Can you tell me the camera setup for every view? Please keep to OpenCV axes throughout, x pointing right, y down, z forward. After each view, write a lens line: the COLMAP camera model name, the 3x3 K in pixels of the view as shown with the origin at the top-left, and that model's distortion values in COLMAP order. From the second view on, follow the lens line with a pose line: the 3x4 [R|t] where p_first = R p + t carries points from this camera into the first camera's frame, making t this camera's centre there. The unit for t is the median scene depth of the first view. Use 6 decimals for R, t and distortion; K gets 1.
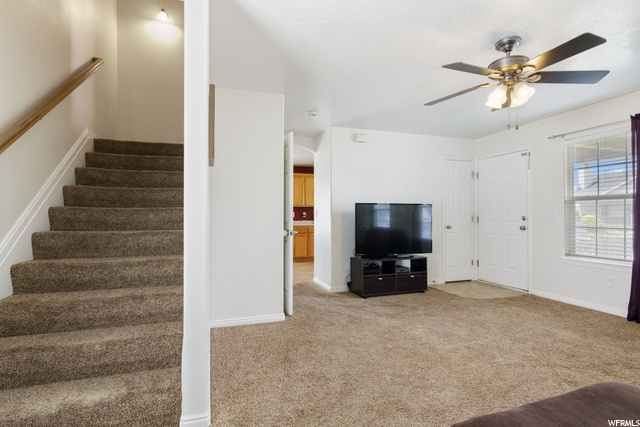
lens RADIAL K [[325.6, 0, 321.5], [0, 325.6, 213.5], [0, 0, 1]] dist [0.001732, 0.001699]
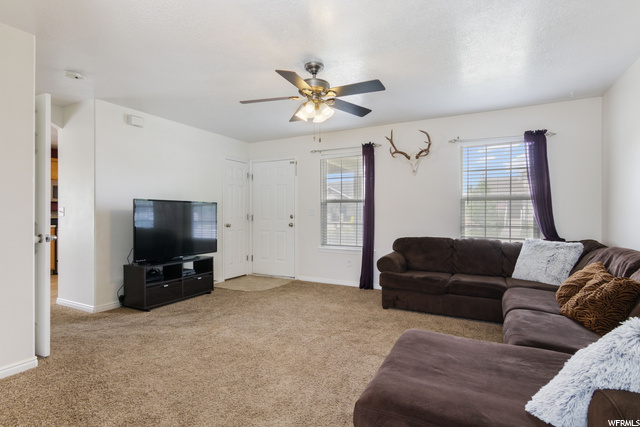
lens RADIAL K [[325.6, 0, 321.0], [0, 325.6, 214.7], [0, 0, 1]] dist [0.001732, 0.001699]
pose [[0.727967, 0.001367, 0.685611, -0.144522], [-0.006901, 0.999962, 0.005334, 0.000973], [-0.685577, -0.008615, 0.727949, 0.087863]]
